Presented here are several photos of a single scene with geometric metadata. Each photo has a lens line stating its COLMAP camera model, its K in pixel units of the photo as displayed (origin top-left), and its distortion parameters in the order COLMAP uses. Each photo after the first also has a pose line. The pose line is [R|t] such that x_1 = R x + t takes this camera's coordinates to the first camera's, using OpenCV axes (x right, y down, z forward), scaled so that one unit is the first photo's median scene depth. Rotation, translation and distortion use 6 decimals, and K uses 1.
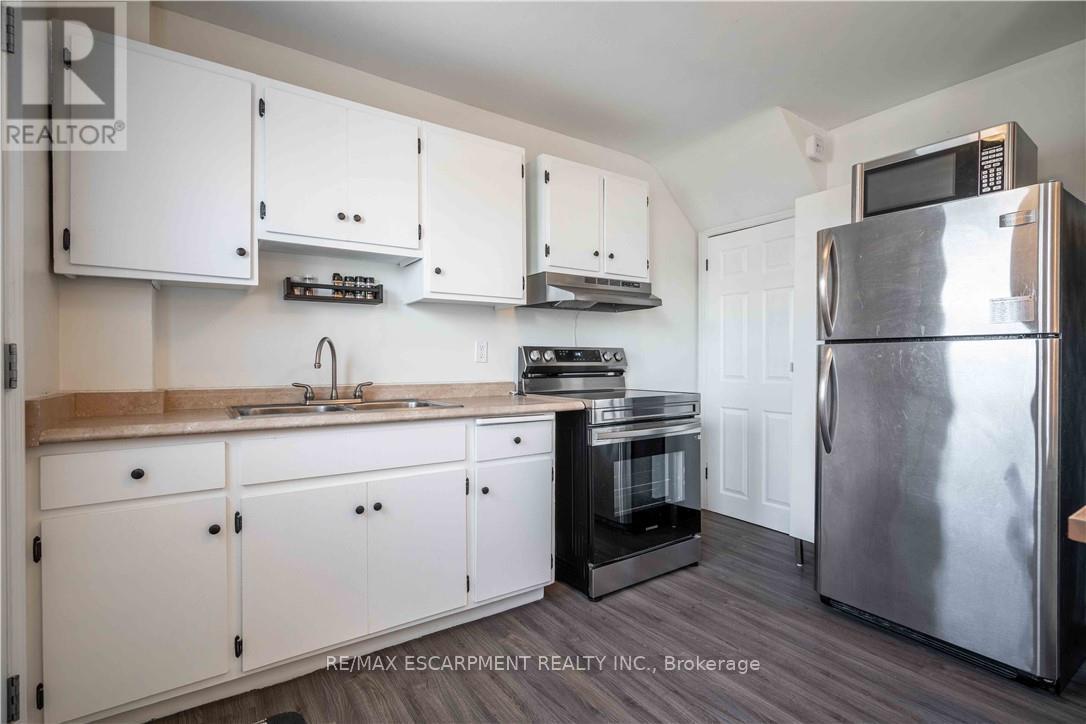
lens RADIAL K [[506.4, 0, 543.0], [0, 506.4, 362.0], [0, 0, 1]] dist [-0.002210, 0.000404]
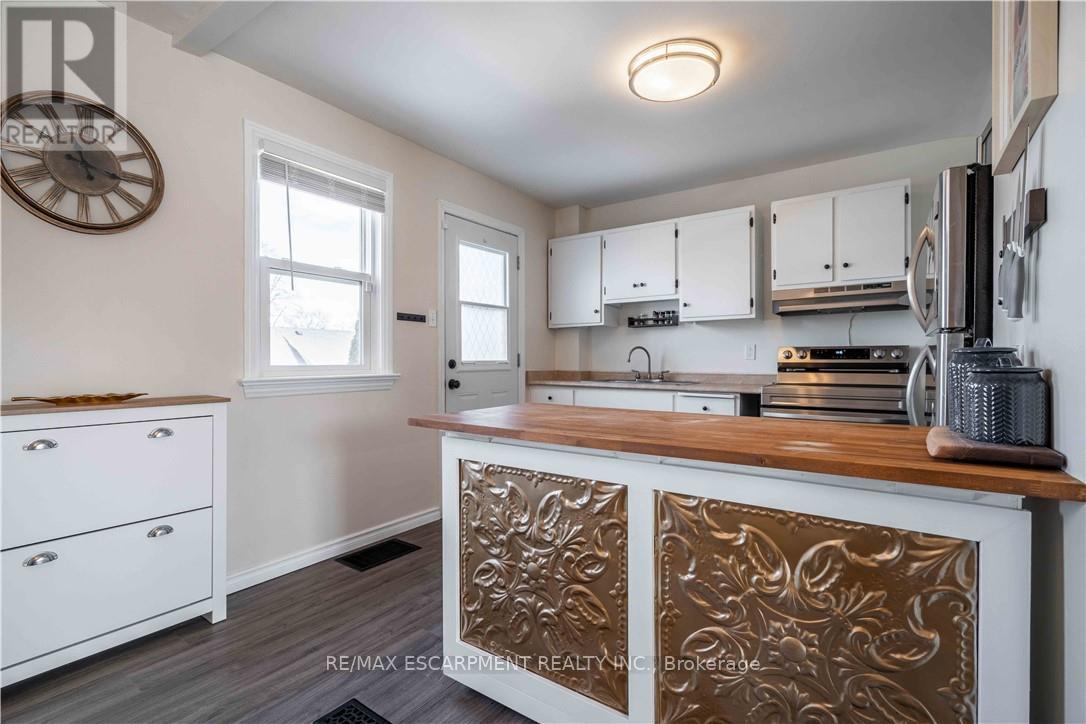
lens RADIAL K [[498.5, 0, 543.0], [0, 498.5, 362.0], [0, 0, 1]] dist [0.000055, -0.000163]
pose [[0.358451, 0.003092, -0.933544, 1.154110], [-0.001719, 0.999995, 0.002652, 0.005602], [0.933547, 0.000654, 0.358454, -0.031442]]
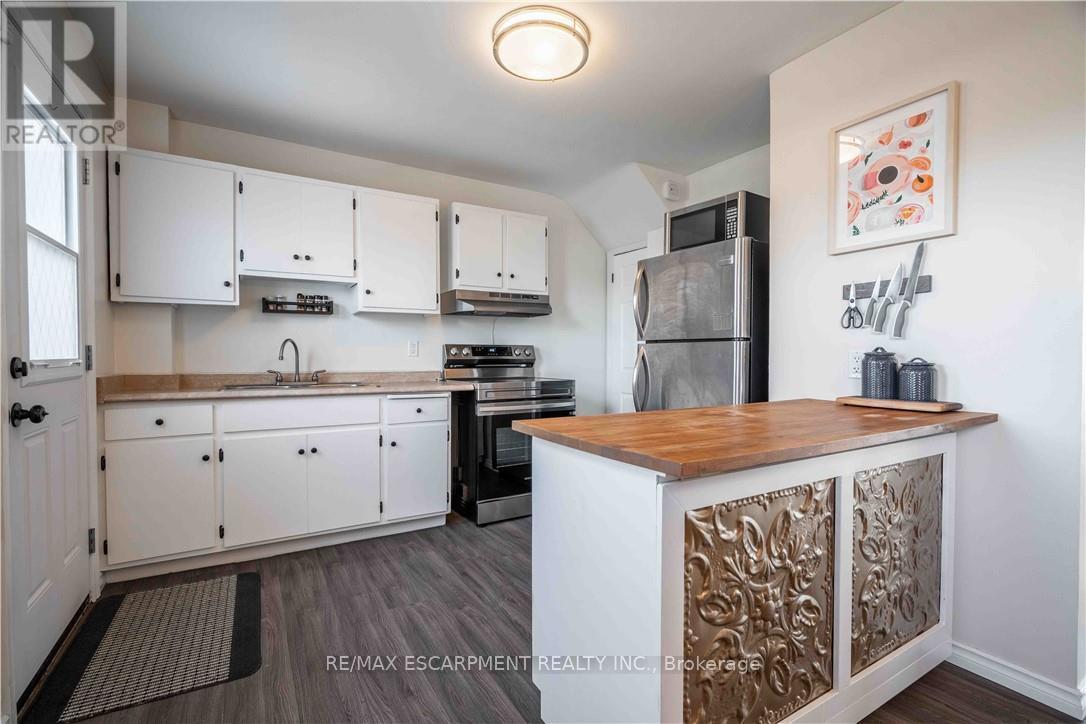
lens RADIAL K [[498.5, 0, 543.0], [0, 498.5, 362.0], [0, 0, 1]] dist [0.000055, -0.000163]
pose [[0.998565, 0.002447, -0.053492, 0.354937], [-0.001809, 0.999927, 0.011978, -0.000796], [0.053518, -0.011864, 0.998496, -0.370553]]
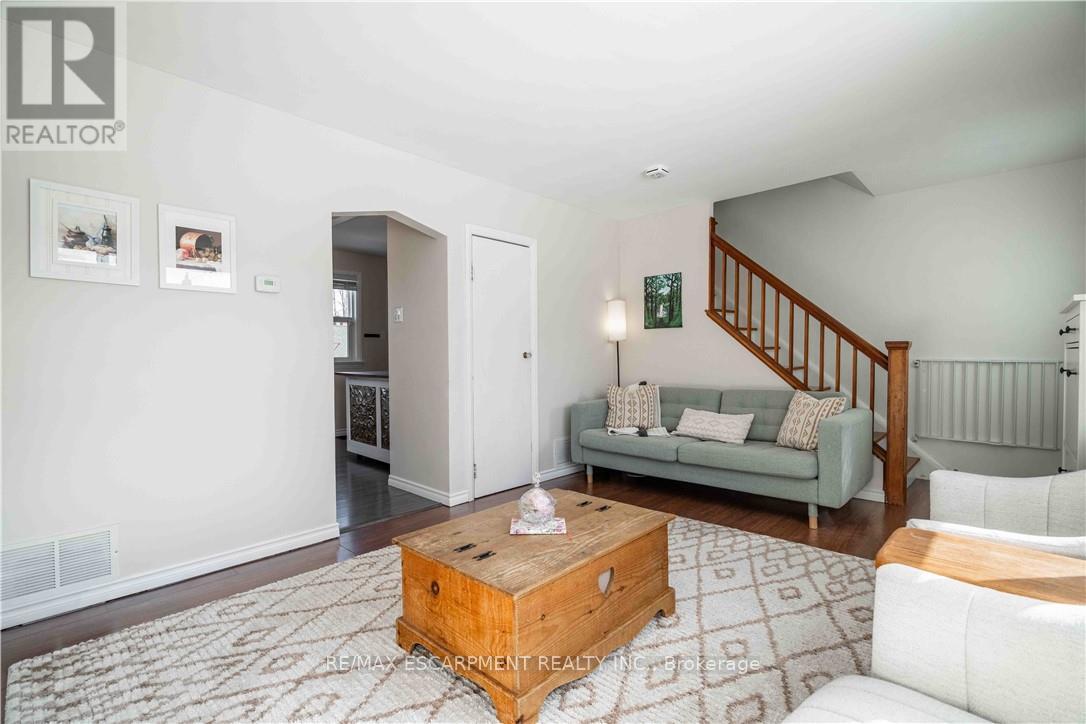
lens RADIAL K [[498.5, 0, 543.0], [0, 498.5, 362.0], [0, 0, 1]] dist [0.000055, -0.000163]
pose [[0.214152, 0.021999, -0.976553, 3.018995], [0.003449, 0.999723, 0.023277, -0.021369], [0.976794, -0.008353, 0.214017, 0.516456]]
